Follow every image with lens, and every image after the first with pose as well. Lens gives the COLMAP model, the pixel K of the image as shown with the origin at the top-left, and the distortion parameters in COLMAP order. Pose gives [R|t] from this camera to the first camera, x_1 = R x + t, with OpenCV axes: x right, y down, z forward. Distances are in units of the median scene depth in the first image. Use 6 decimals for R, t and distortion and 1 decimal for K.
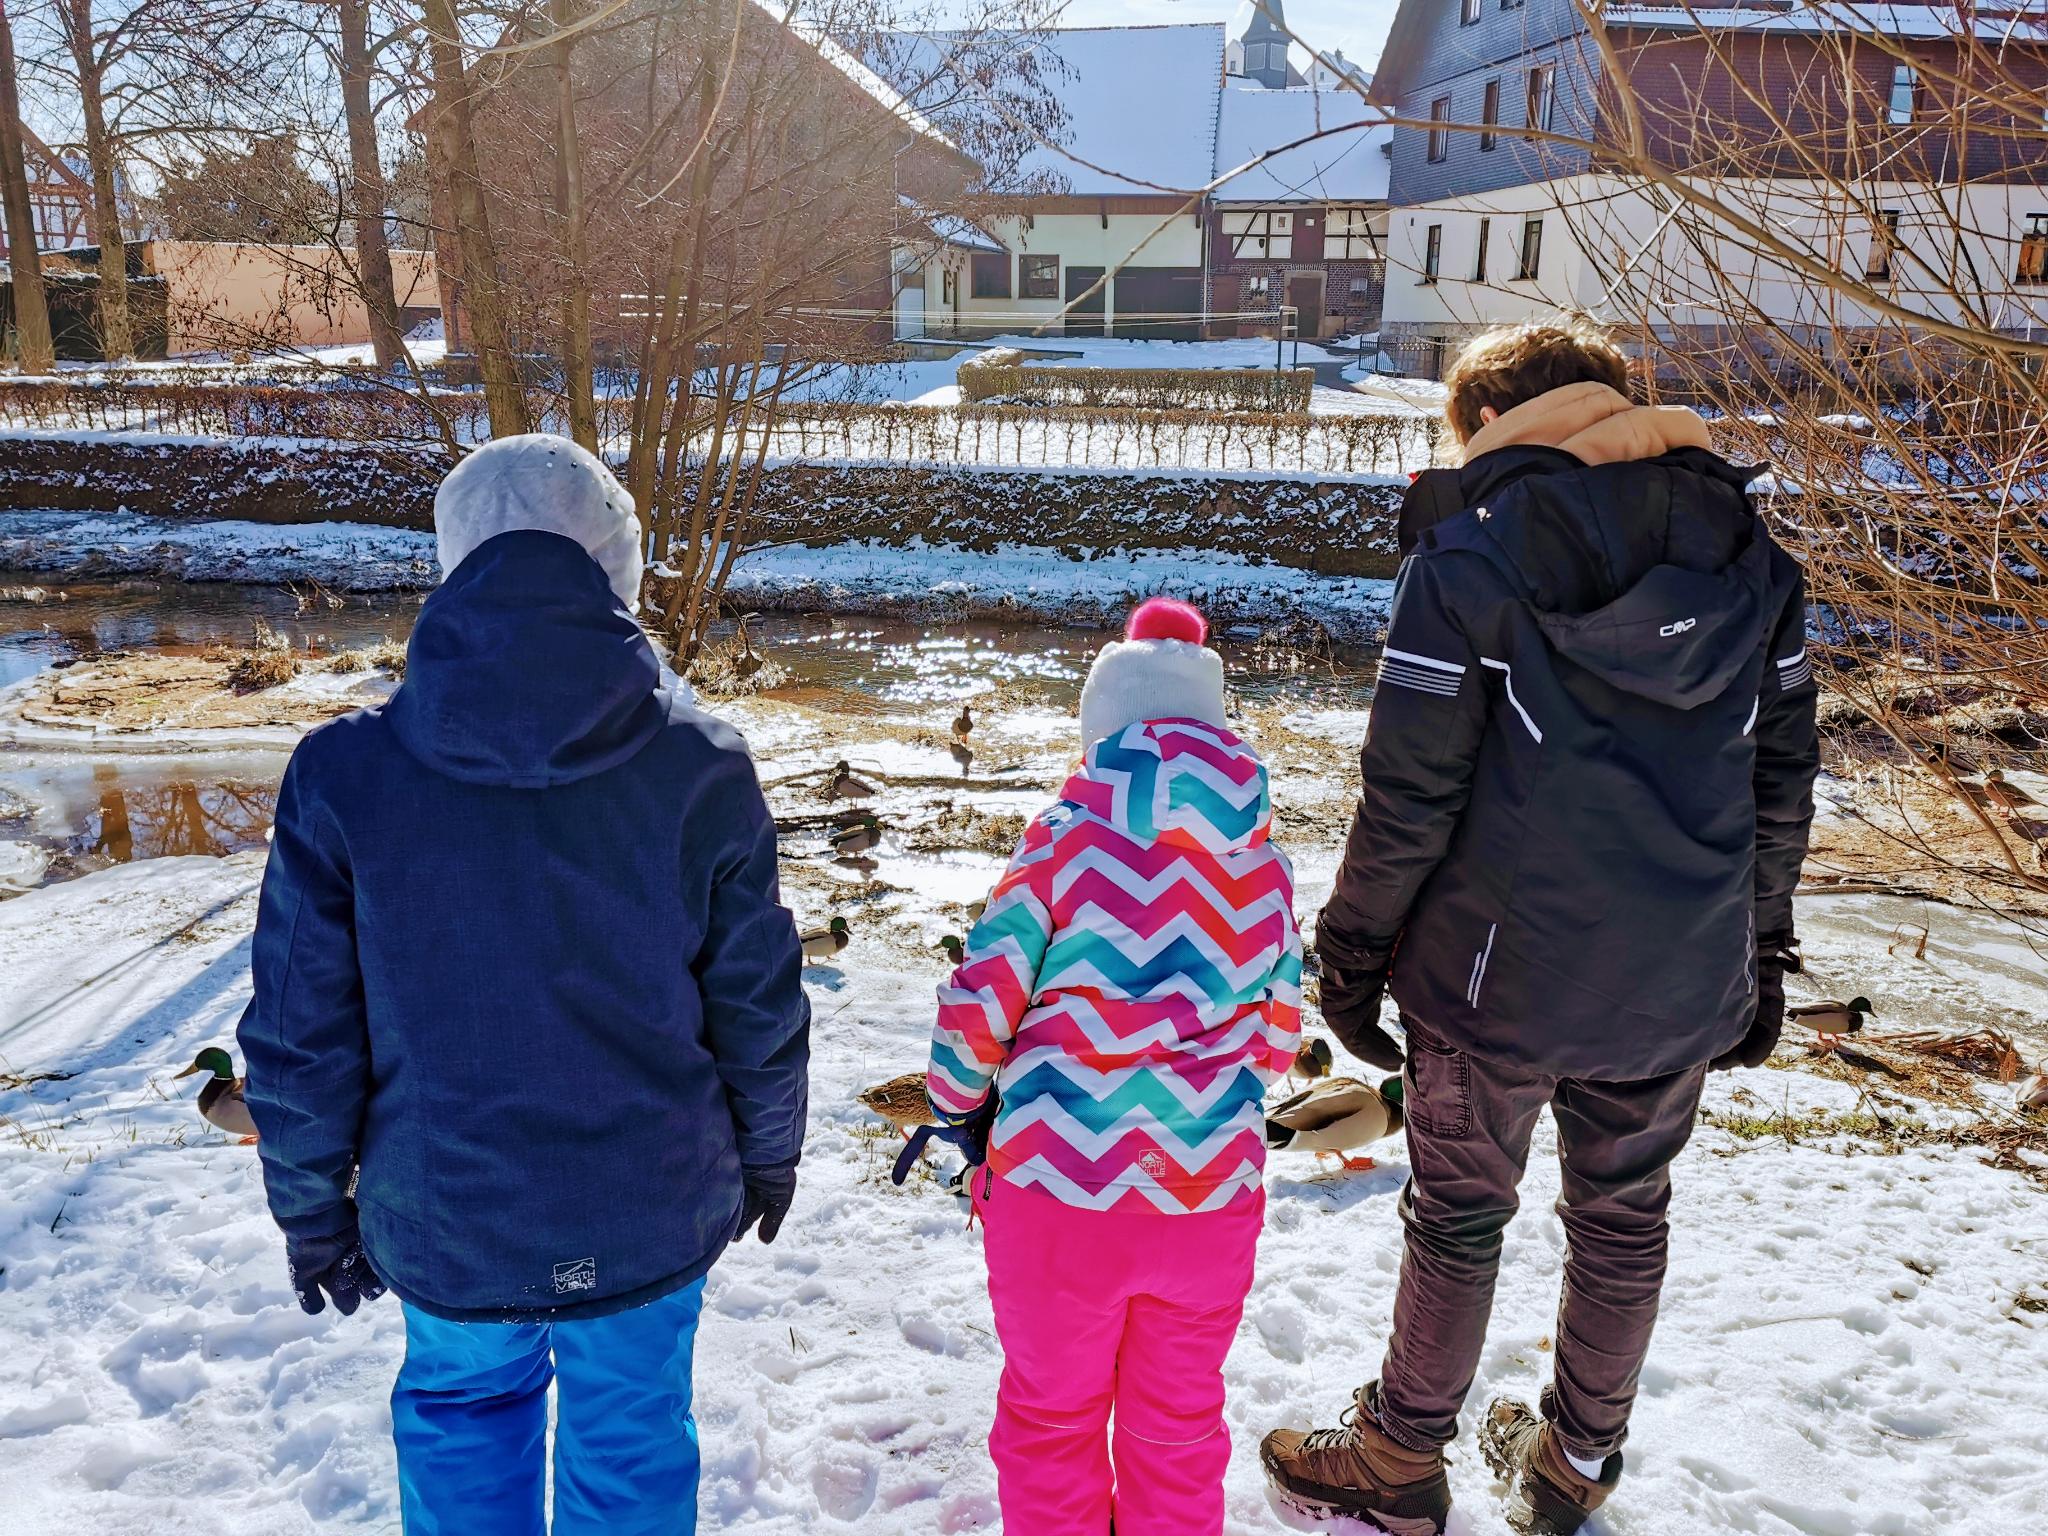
lens RADIAL K [[1618.7, 0, 1020.5], [0, 1618.7, 763.4], [0, 0, 1]] dist [0.043505, 0.000234]
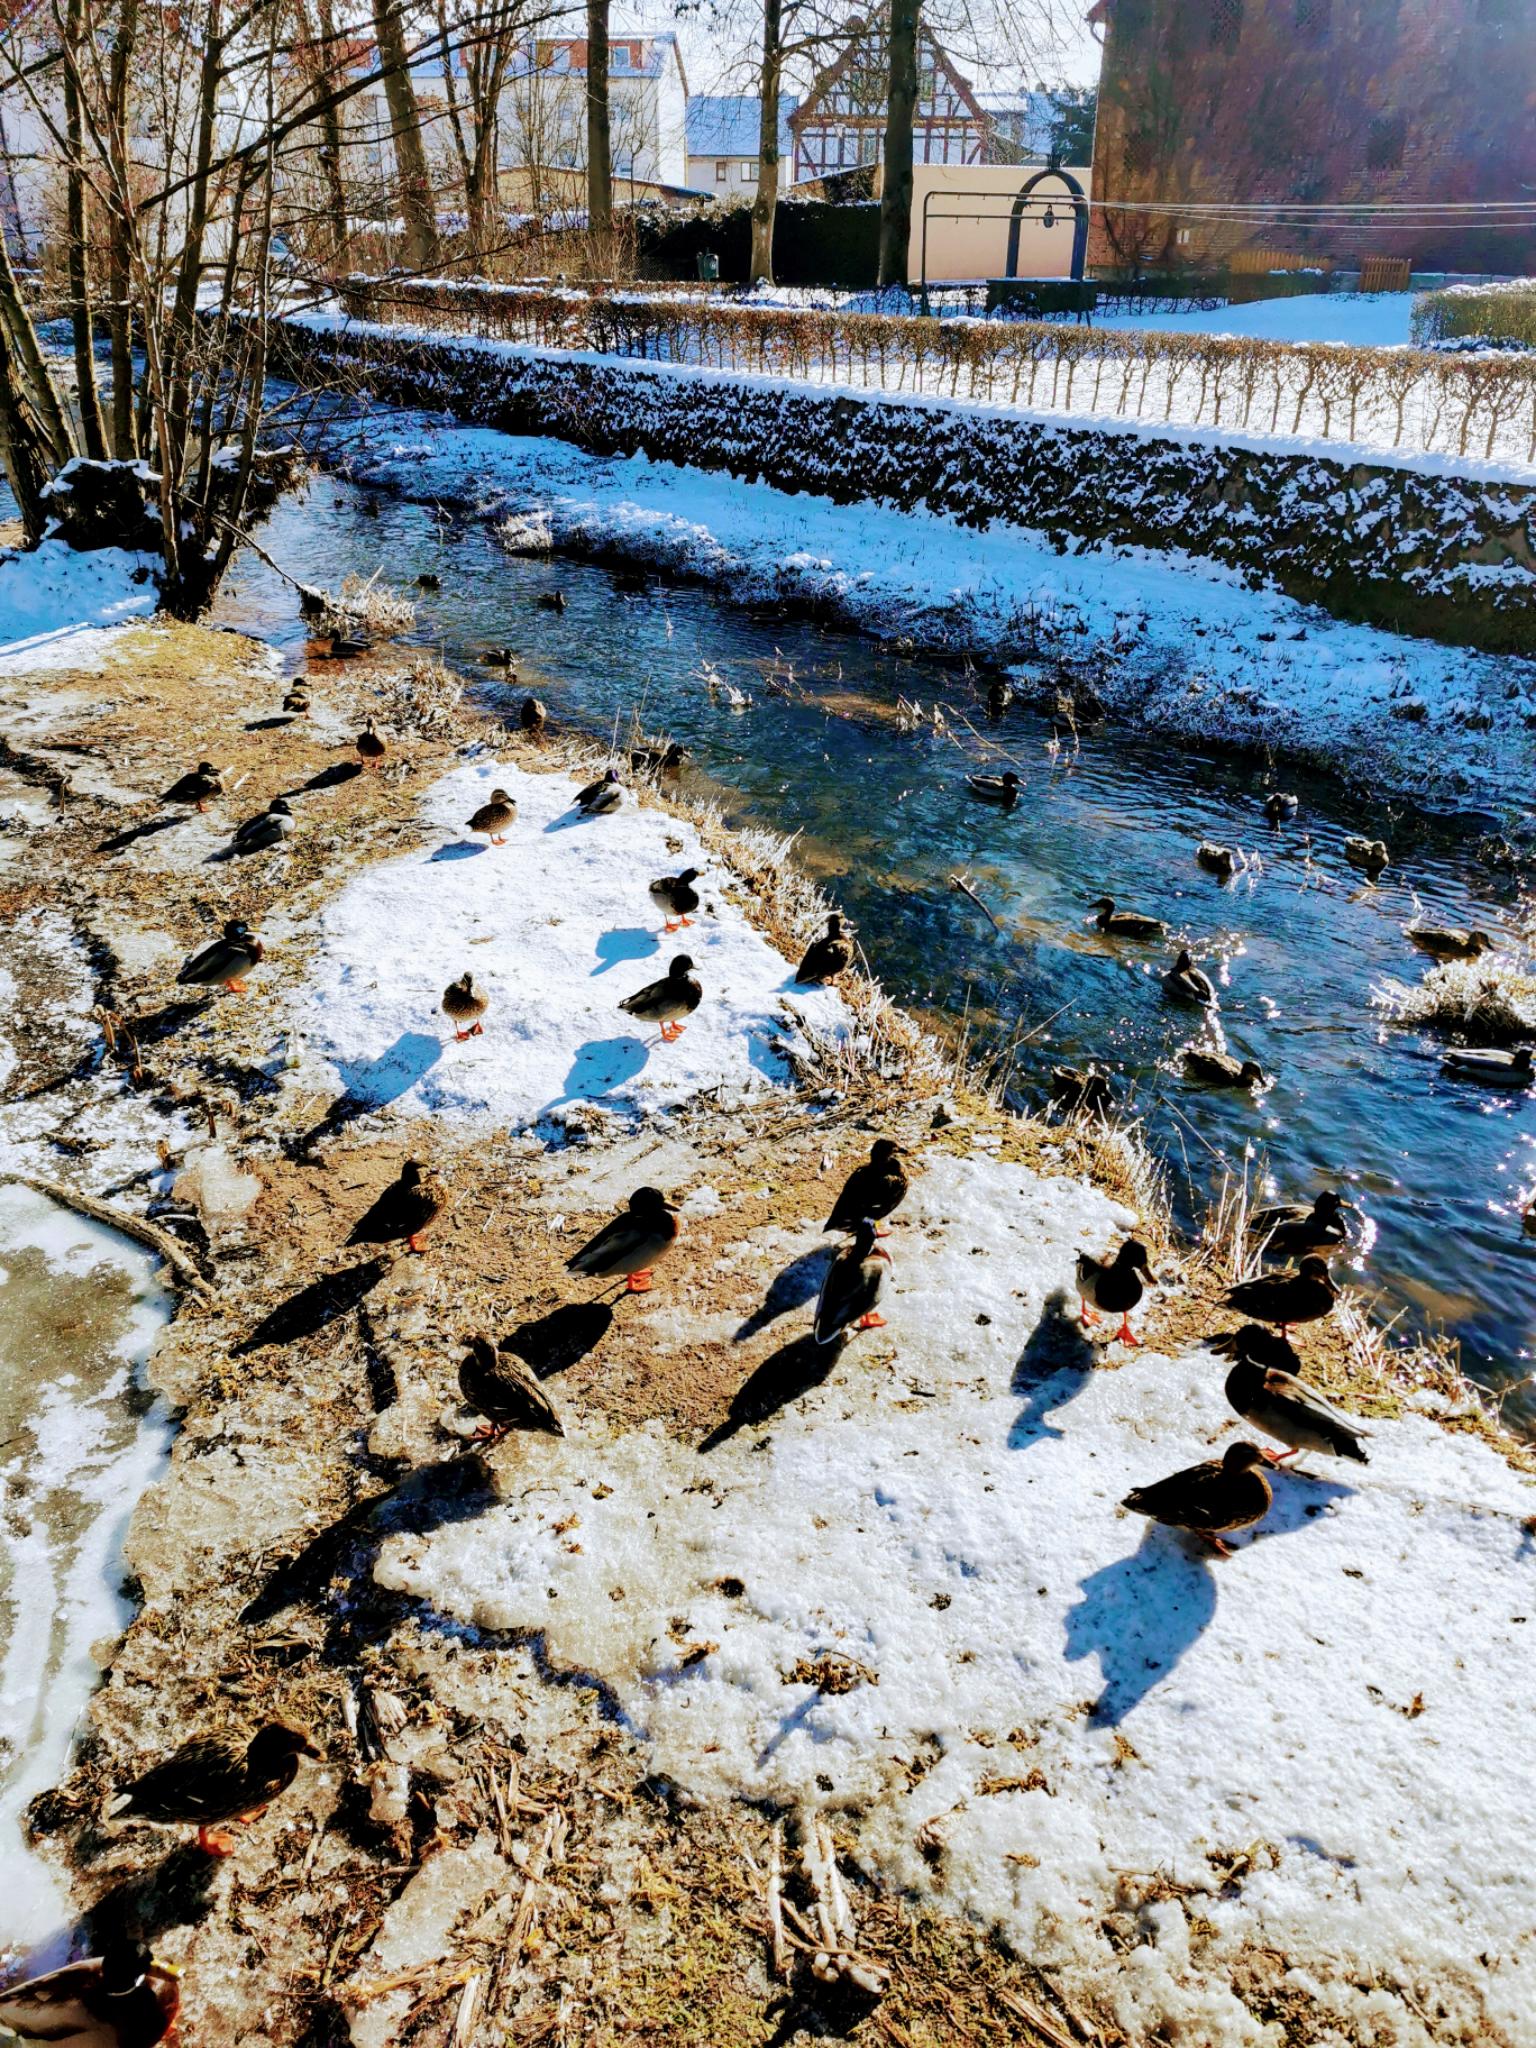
lens RADIAL K [[1618.7, 0, 766.5], [0, 1618.7, 1031.3], [0, 0, 1]] dist [0.043505, 0.000234]
pose [[0.732226, 0.295818, -0.613463, 0.457398], [-0.187975, 0.953538, 0.235439, -0.068669], [0.654607, -0.057078, 0.753811, 0.355233]]
